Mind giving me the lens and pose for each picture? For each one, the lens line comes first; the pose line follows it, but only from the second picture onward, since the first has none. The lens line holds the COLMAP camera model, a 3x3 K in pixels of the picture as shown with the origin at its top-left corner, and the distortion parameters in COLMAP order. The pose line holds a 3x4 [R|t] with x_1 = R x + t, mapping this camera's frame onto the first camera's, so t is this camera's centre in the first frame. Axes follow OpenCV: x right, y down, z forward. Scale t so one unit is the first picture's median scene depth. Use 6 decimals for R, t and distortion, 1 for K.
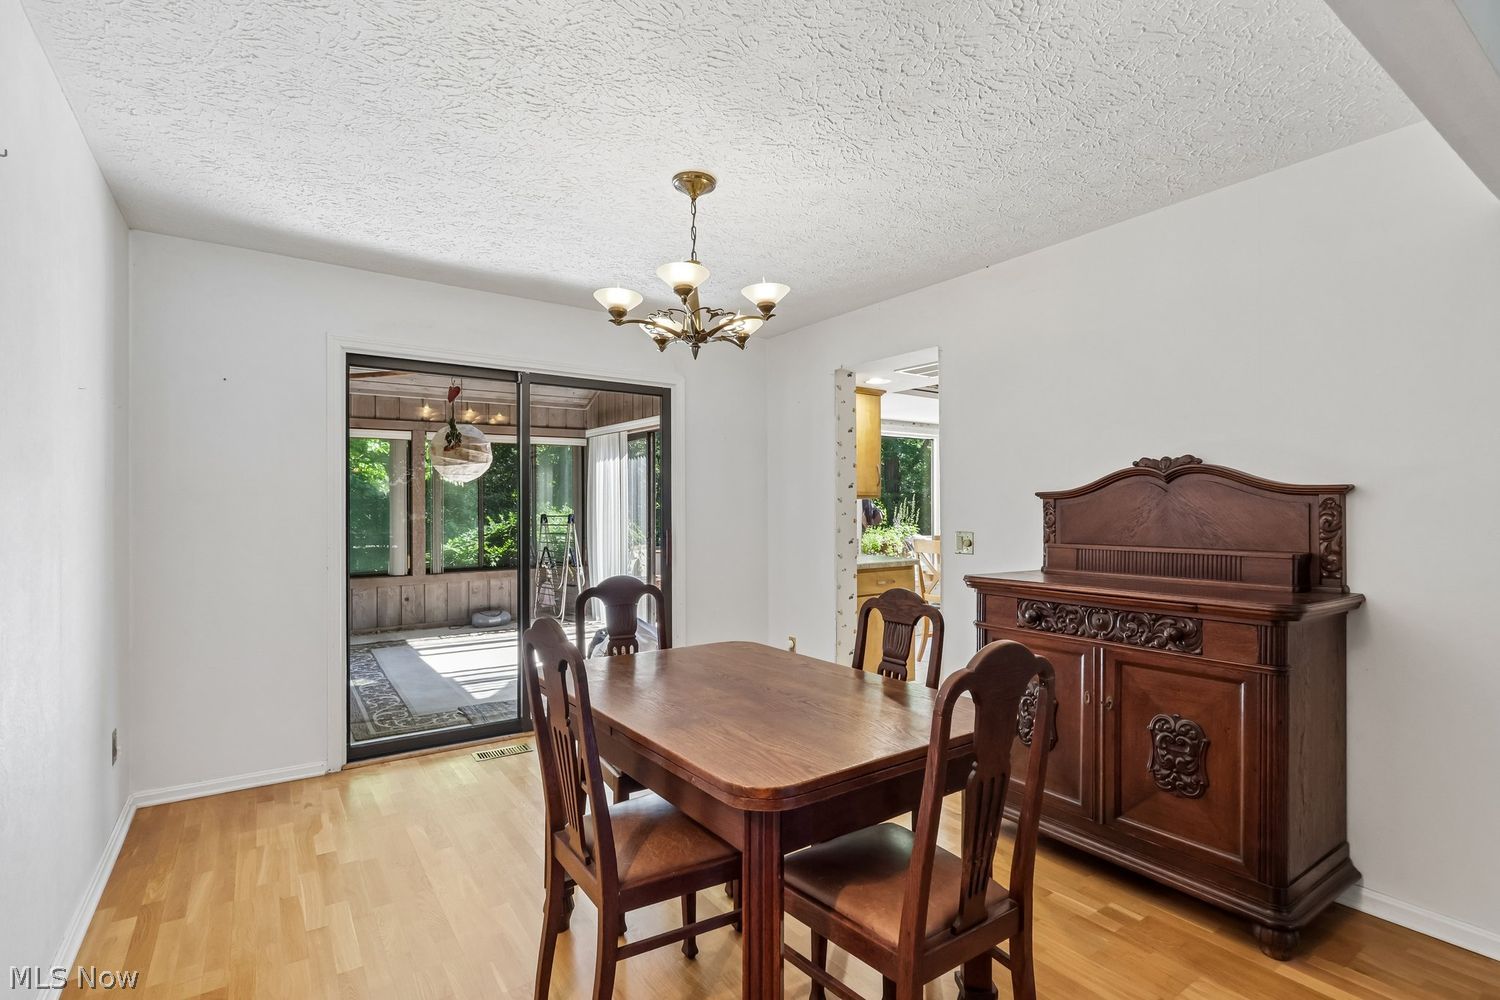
lens RADIAL K [[701.7, 0, 749.1], [0, 701.7, 503.2], [0, 0, 1]] dist [0.001864, -0.000053]
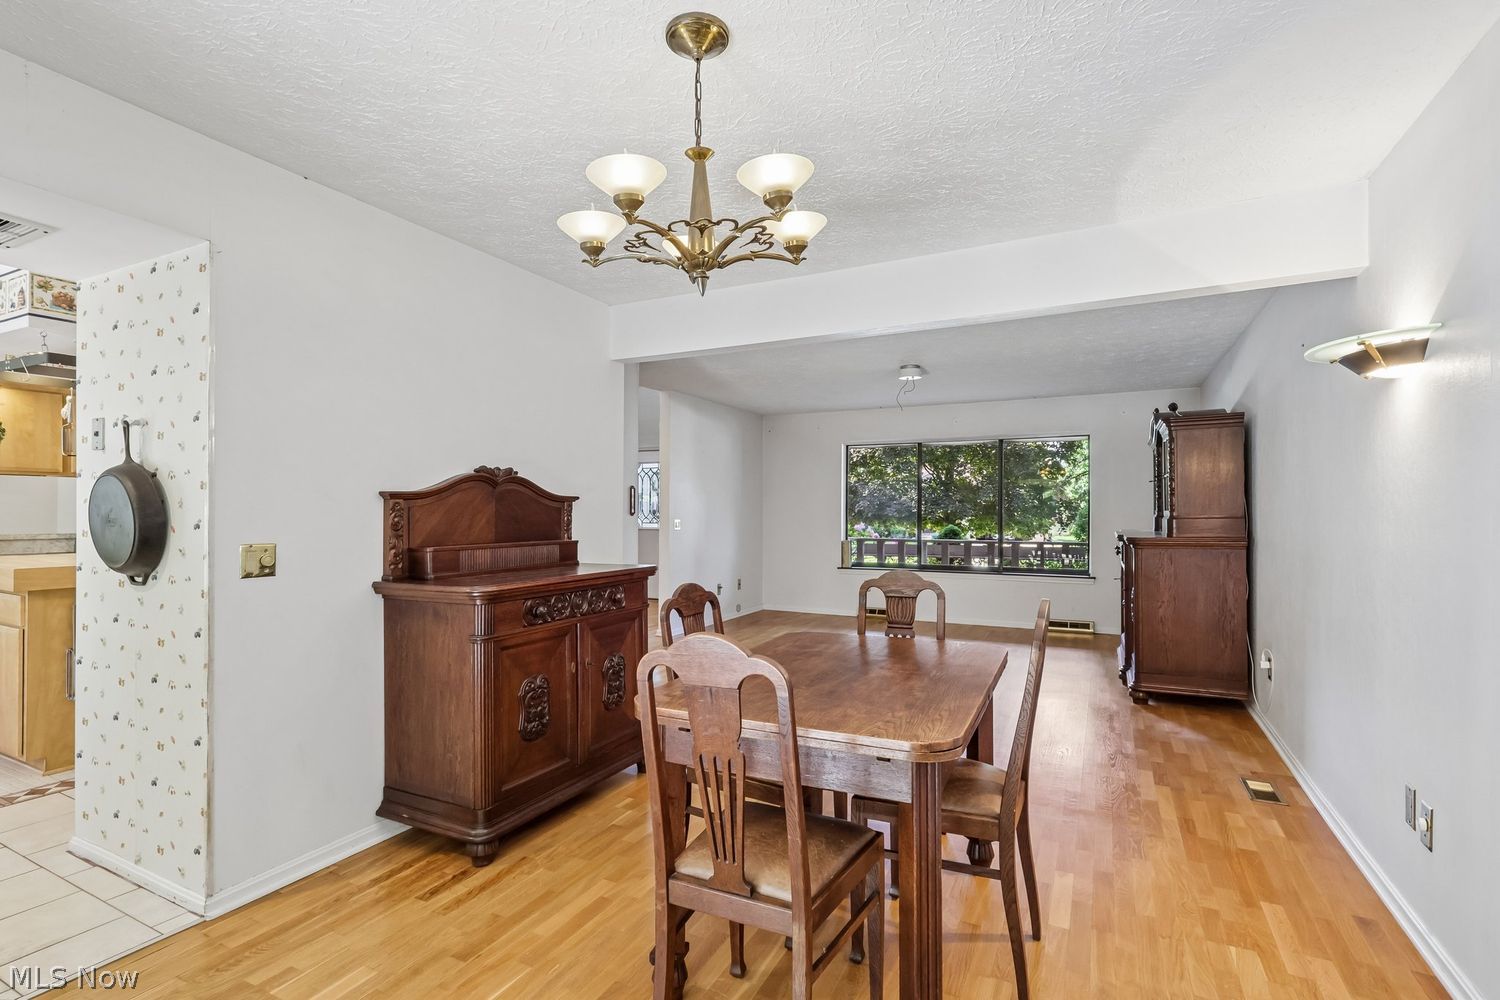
lens RADIAL K [[695.4, 0, 744.3], [0, 695.4, 507.7], [0, 0, 1]] dist [-0.001604, -0.000262]
pose [[-0.470174, 0.009979, 0.882517, -0.390803], [-0.005709, 0.999881, -0.014347, 0.014076], [-0.882555, -0.011784, -0.470061, 0.731649]]
